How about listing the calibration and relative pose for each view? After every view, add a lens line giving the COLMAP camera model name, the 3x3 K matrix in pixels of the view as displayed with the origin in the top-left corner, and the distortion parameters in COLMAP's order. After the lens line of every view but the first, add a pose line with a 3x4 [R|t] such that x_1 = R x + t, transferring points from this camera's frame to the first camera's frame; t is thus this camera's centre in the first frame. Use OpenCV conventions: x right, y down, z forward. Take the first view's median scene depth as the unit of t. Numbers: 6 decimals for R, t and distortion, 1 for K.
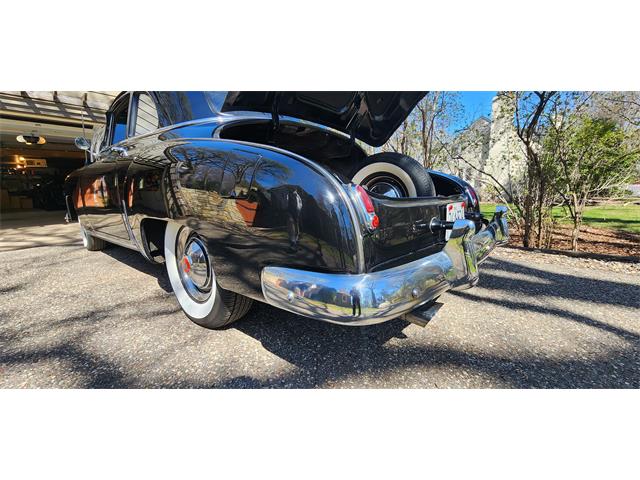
lens RADIAL K [[268.4, 0, 320.0], [0, 268.4, 240.0], [0, 0, 1]] dist [0.000342, 0.000315]
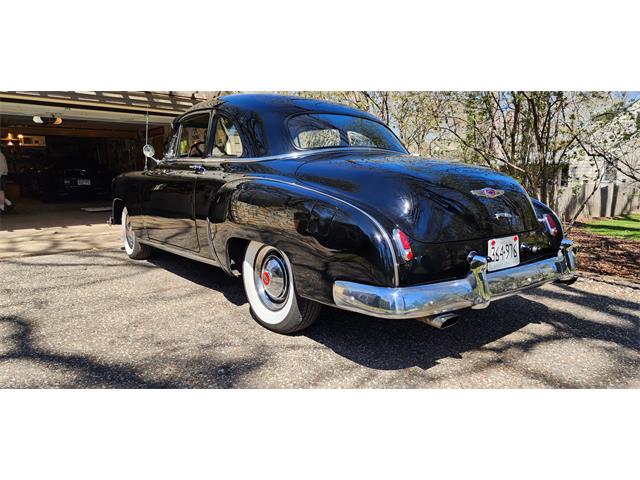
lens RADIAL K [[440.6, 0, 317.8], [0, 440.6, 230.1], [0, 0, 1]] dist [0.050624, 0.000452]
pose [[0.981215, 0.042952, -0.188075, 0.105329], [-0.053738, 0.997167, -0.052633, -0.034185], [0.185281, 0.061751, 0.980743, -1.028358]]
